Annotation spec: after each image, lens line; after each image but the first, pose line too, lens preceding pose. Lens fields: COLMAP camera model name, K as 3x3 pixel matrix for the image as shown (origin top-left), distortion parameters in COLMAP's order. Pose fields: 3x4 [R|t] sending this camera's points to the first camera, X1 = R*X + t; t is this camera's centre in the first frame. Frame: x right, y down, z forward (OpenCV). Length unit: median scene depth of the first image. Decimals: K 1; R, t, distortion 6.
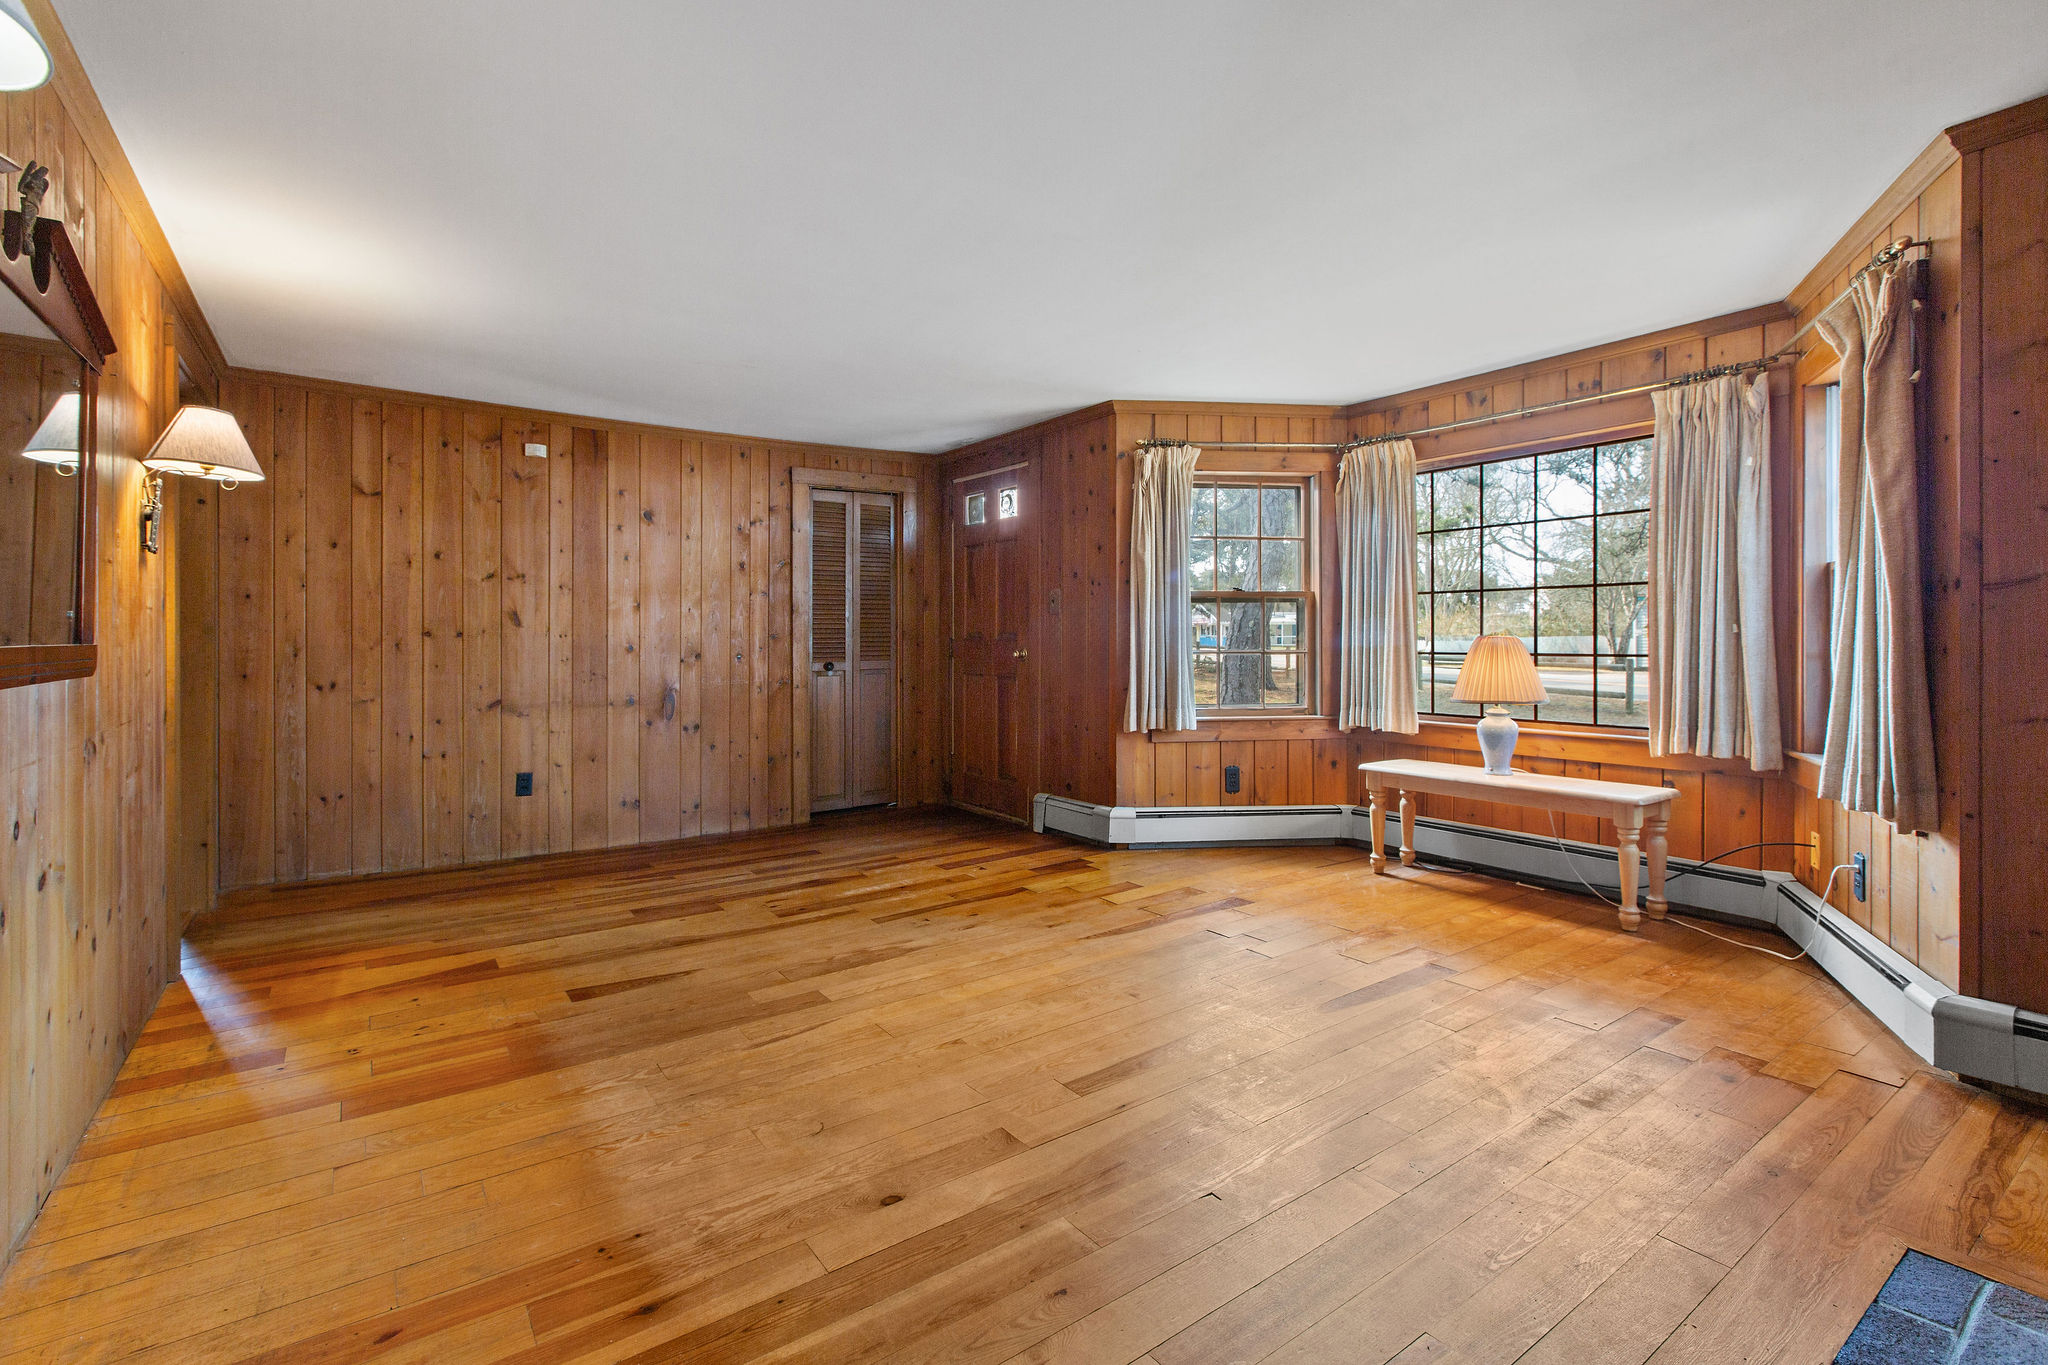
lens RADIAL K [[932.2, 0, 1013.1], [0, 932.2, 637.5], [0, 0, 1]] dist [-0.001174, 0.000430]
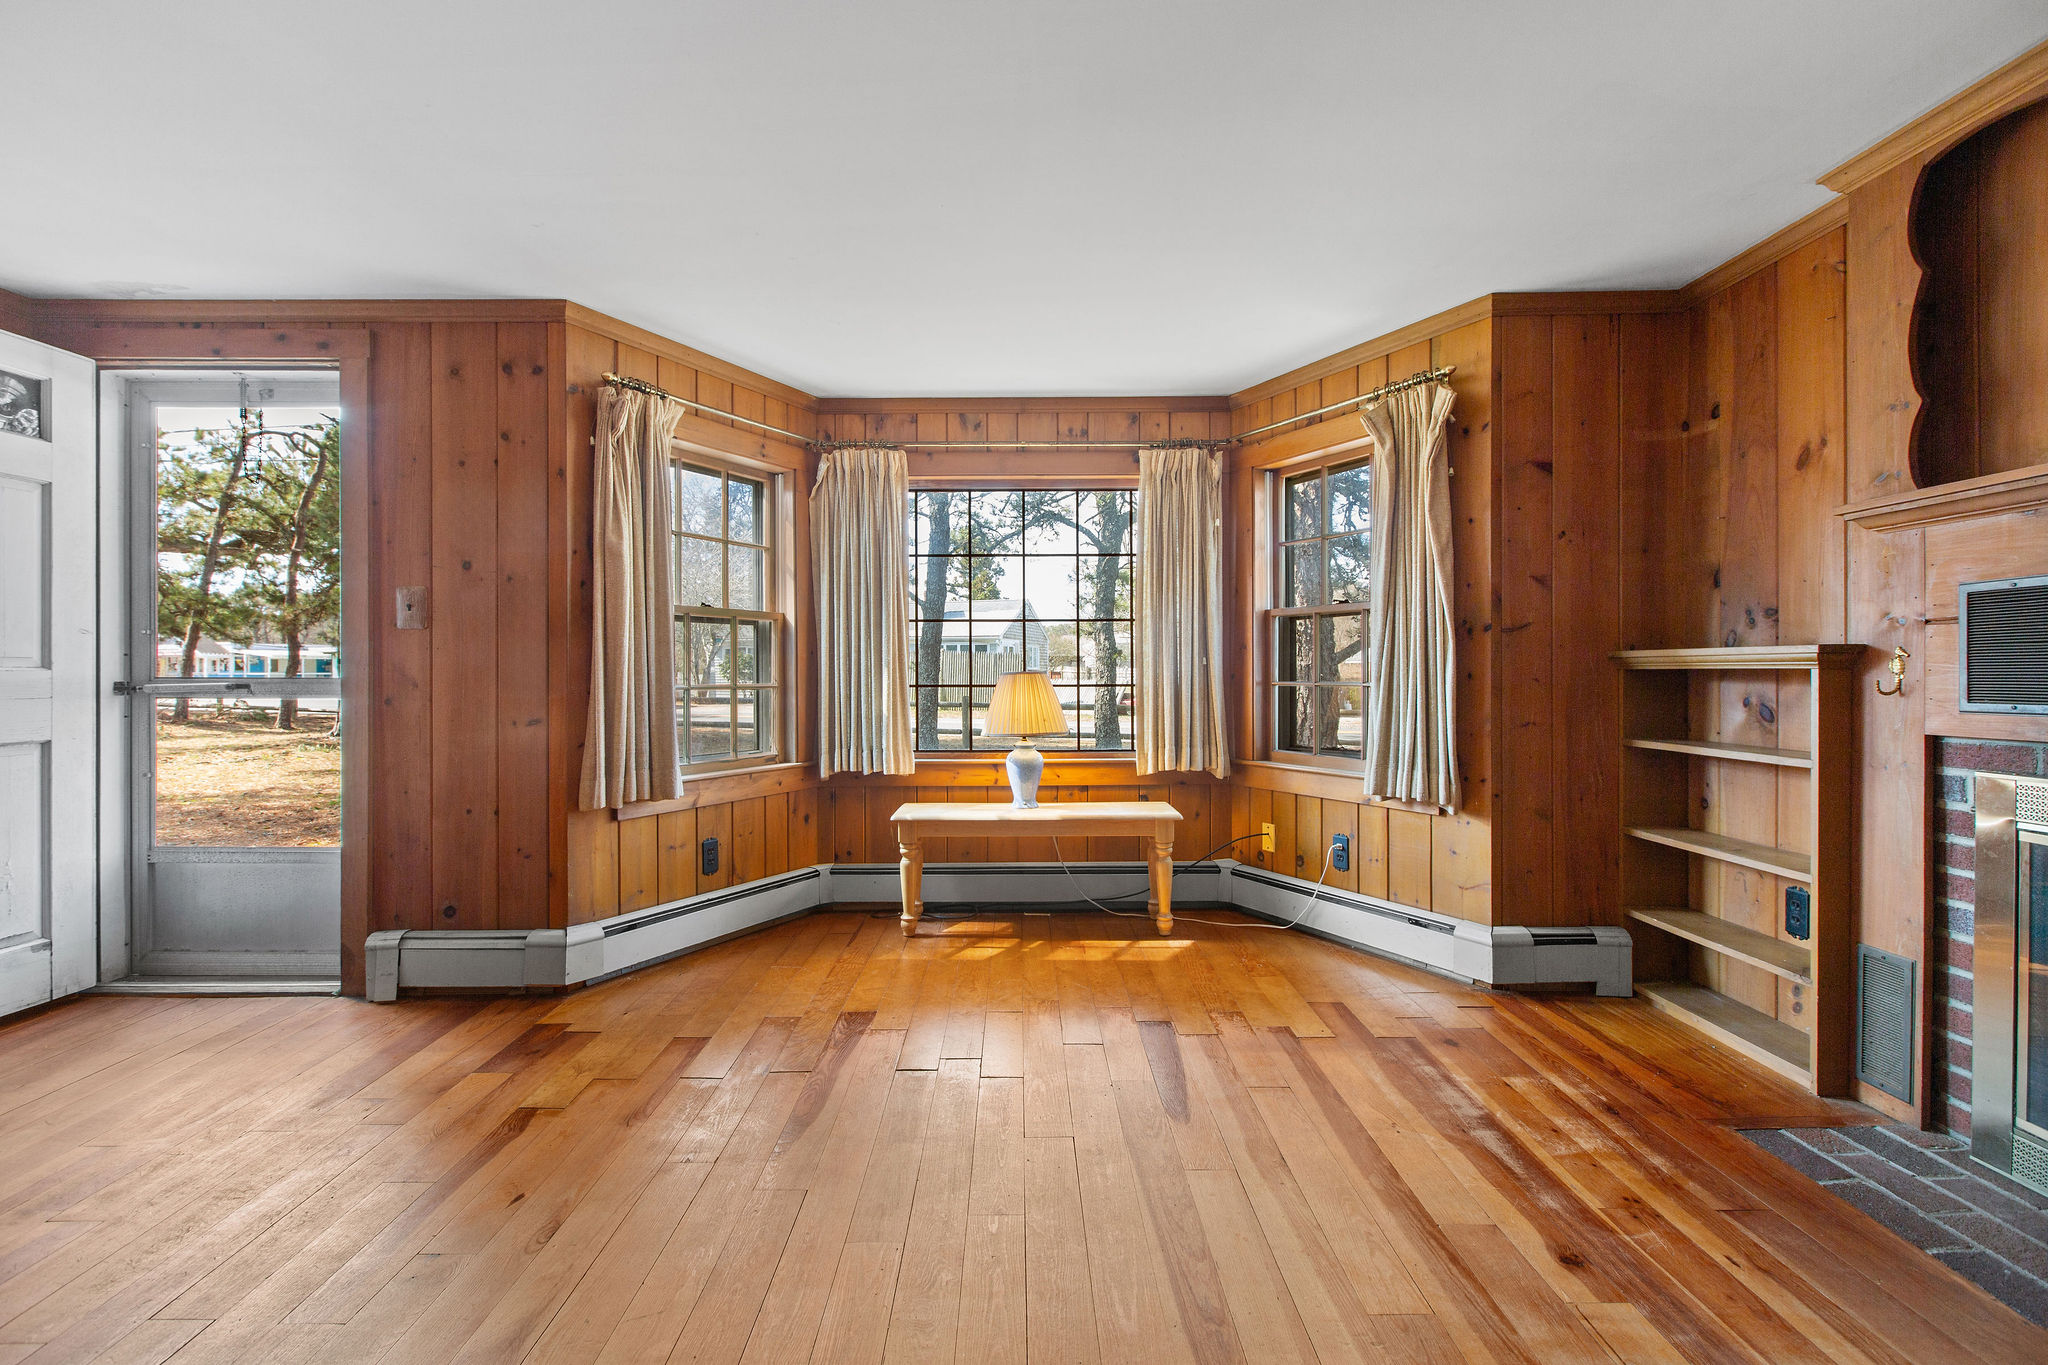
lens RADIAL K [[916.0, 0, 1010.7], [0, 916.0, 681.1], [0, 0, 1]] dist [0.000389, 0.000601]
pose [[0.576047, -0.005938, 0.817395, -0.250967], [0.000548, 0.999976, 0.006878, 0.005796], [-0.817417, -0.003514, 0.576036, 0.406389]]
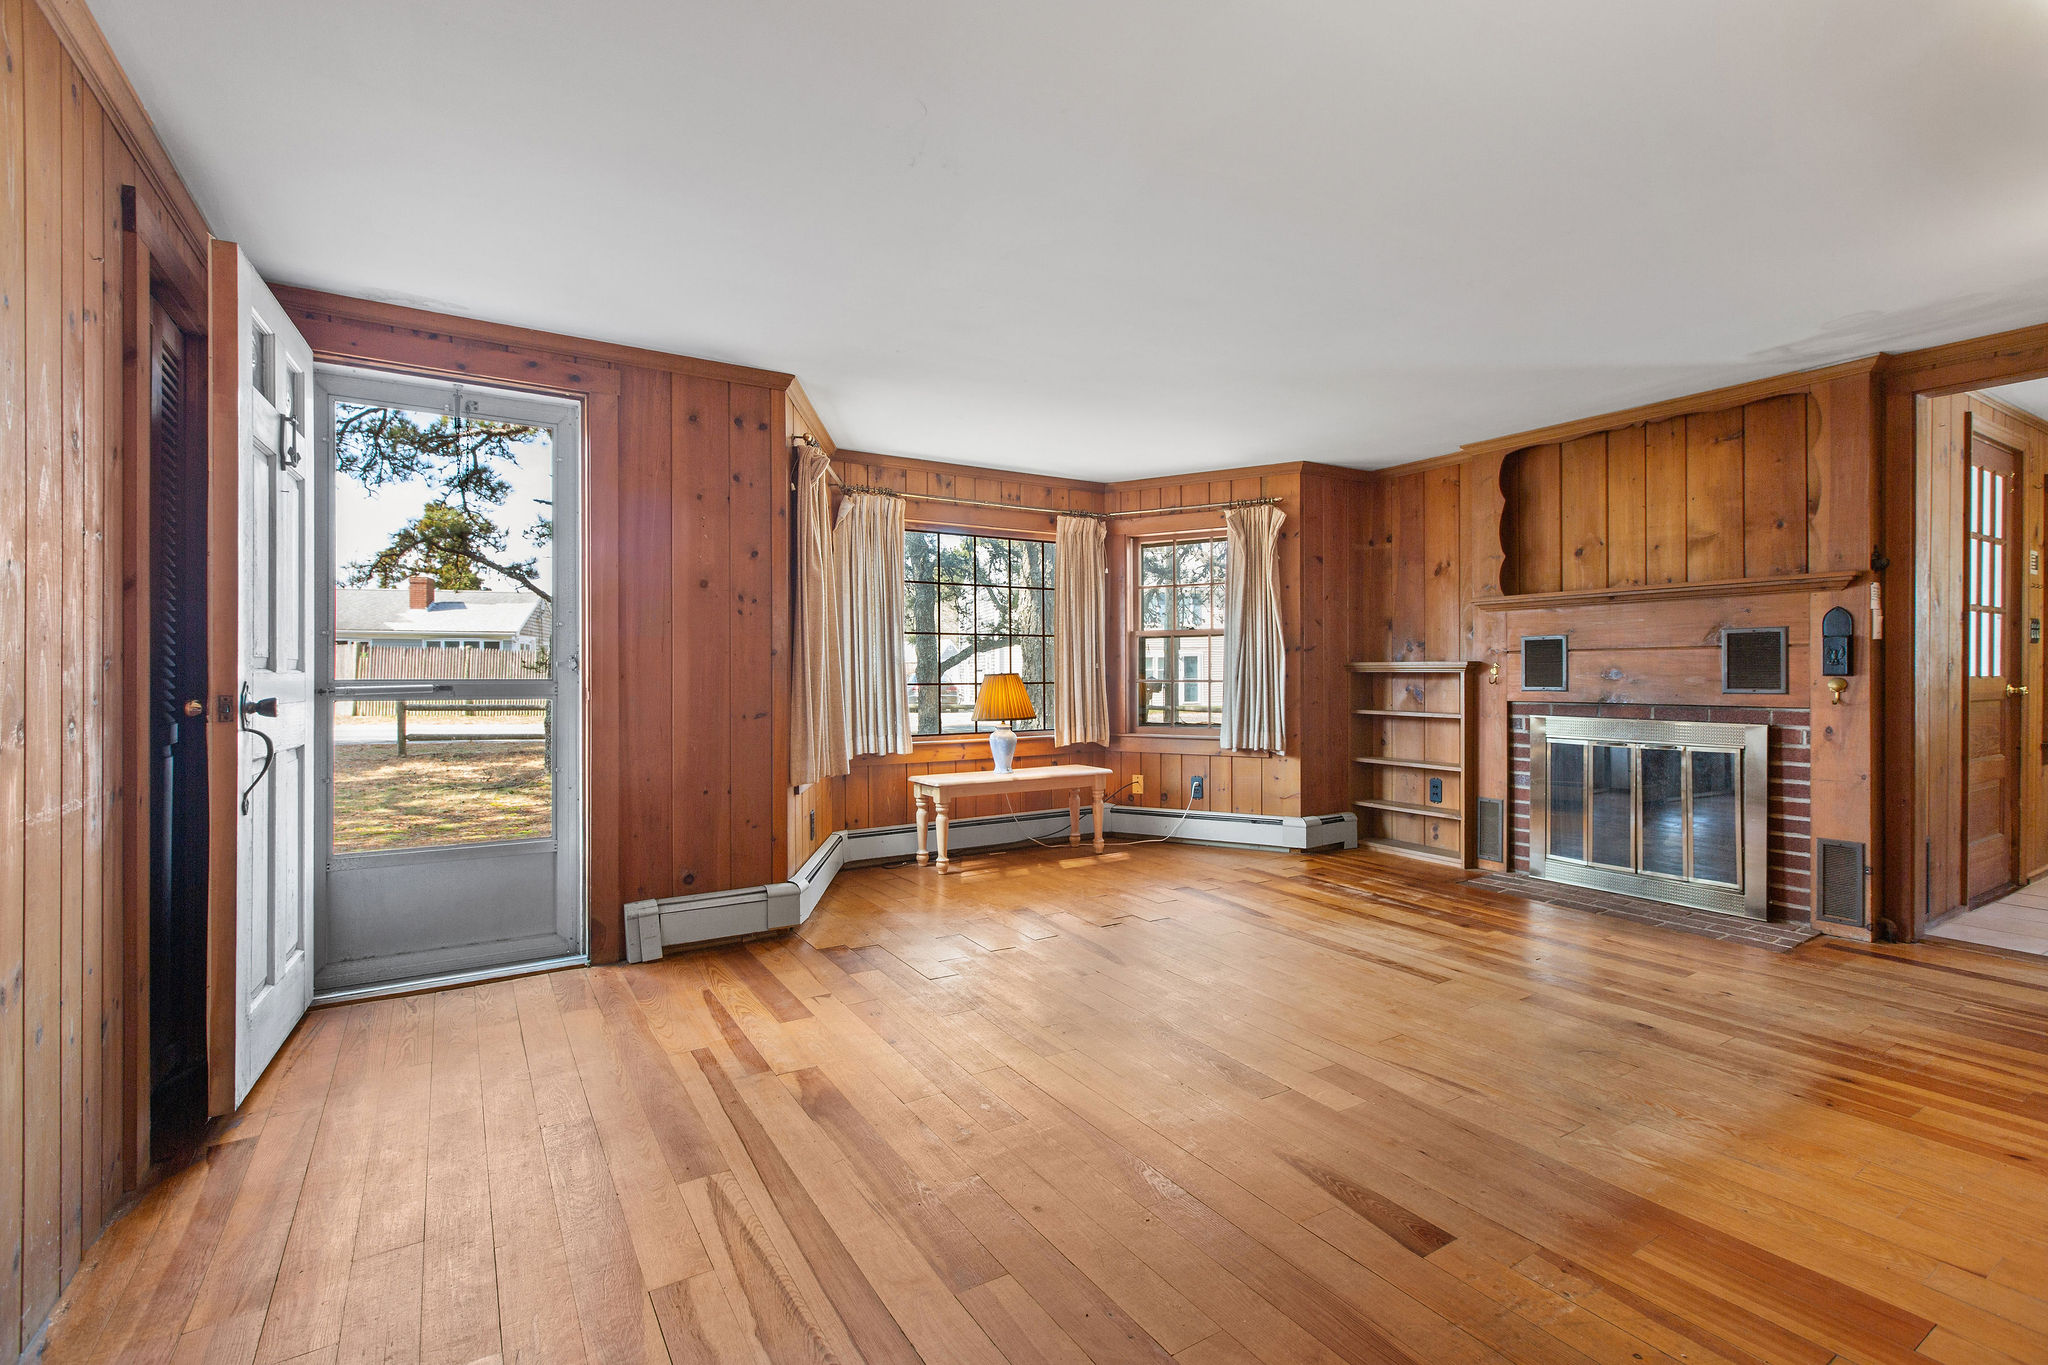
lens RADIAL K [[919.3, 0, 1010.4], [0, 919.3, 676.9], [0, 0, 1]] dist [-0.001154, -0.000179]
pose [[0.059812, -0.002675, 0.998206, -0.718203], [0.001762, 0.999995, 0.002575, 0.004369], [-0.998208, 0.001605, 0.059816, 0.815741]]
